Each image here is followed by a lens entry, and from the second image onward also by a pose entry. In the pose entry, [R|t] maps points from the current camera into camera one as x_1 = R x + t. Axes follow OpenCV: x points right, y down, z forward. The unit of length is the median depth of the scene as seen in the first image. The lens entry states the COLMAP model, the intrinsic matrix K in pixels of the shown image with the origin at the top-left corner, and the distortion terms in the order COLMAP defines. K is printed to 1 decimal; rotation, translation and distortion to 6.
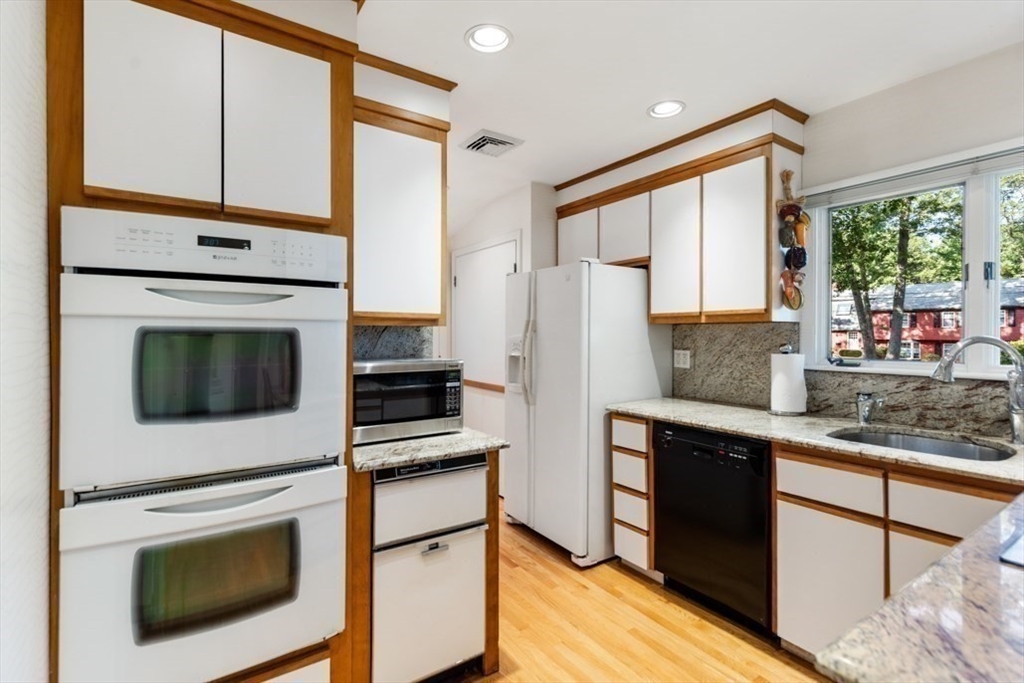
lens RADIAL K [[474.9, 0, 490.9], [0, 474.9, 333.3], [0, 0, 1]] dist [-0.001442, -0.000385]
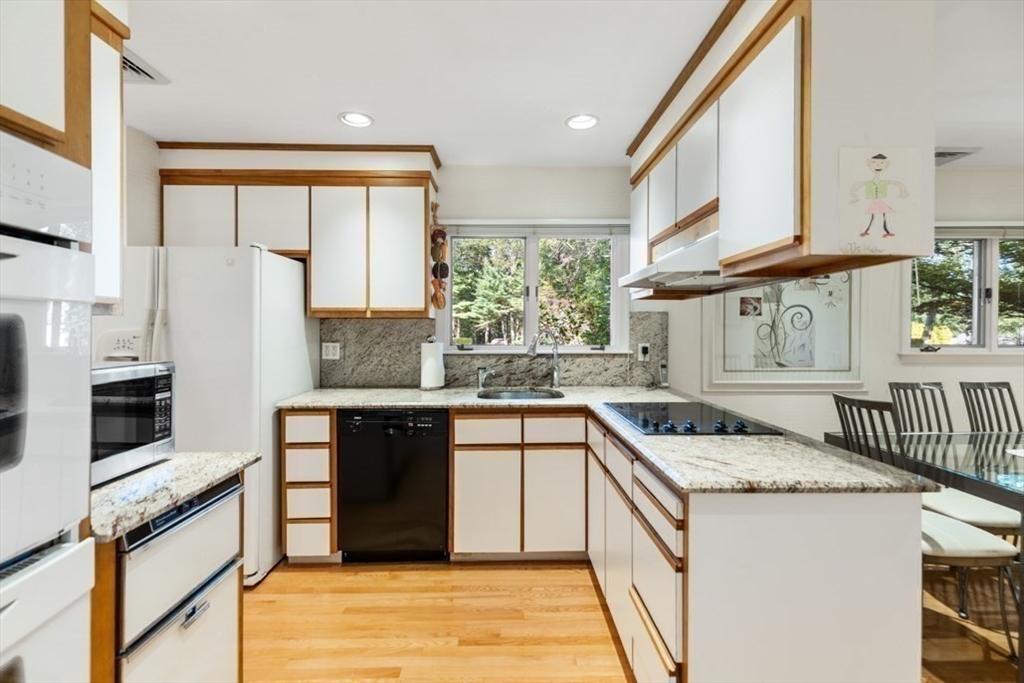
lens RADIAL K [[462.7, 0, 514.0], [0, 462.7, 328.4], [0, 0, 1]] dist [-0.001981, 0.000110]
pose [[0.530058, -0.000170, 0.847961, -0.347229], [-0.002368, 0.999996, 0.001681, 0.001064], [-0.847958, -0.002900, 0.530055, 0.138682]]
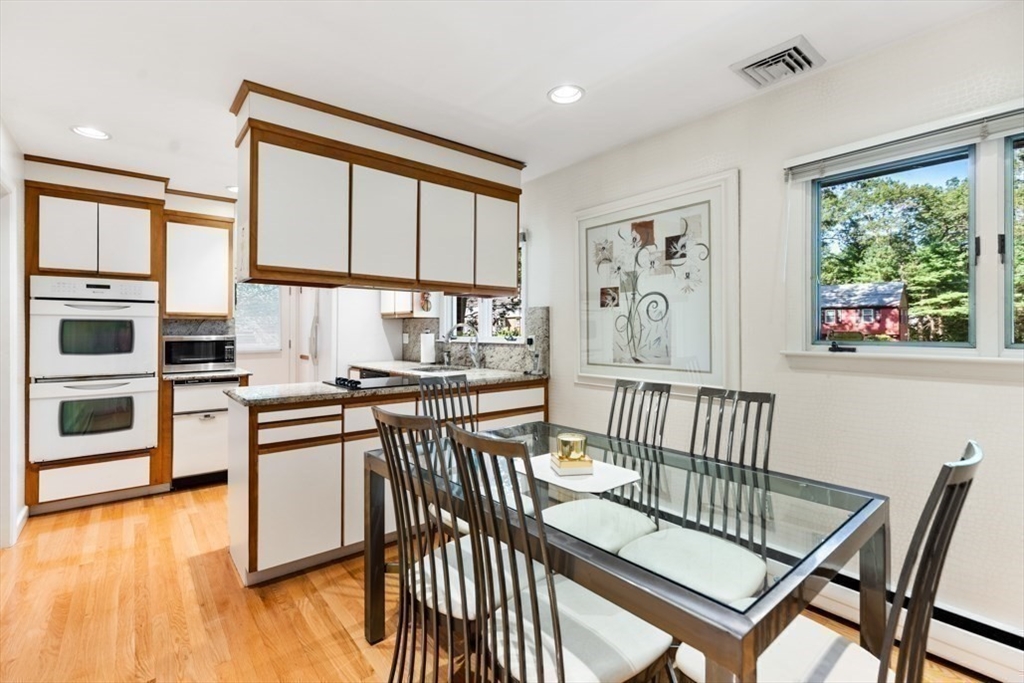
lens RADIAL K [[462.7, 0, 514.0], [0, 462.7, 328.4], [0, 0, 1]] dist [-0.001981, 0.000110]
pose [[0.992973, -0.001520, 0.118329, 0.805538], [0.001761, 0.999997, -0.001934, 0.027117], [-0.118326, 0.002128, 0.992973, -1.024567]]
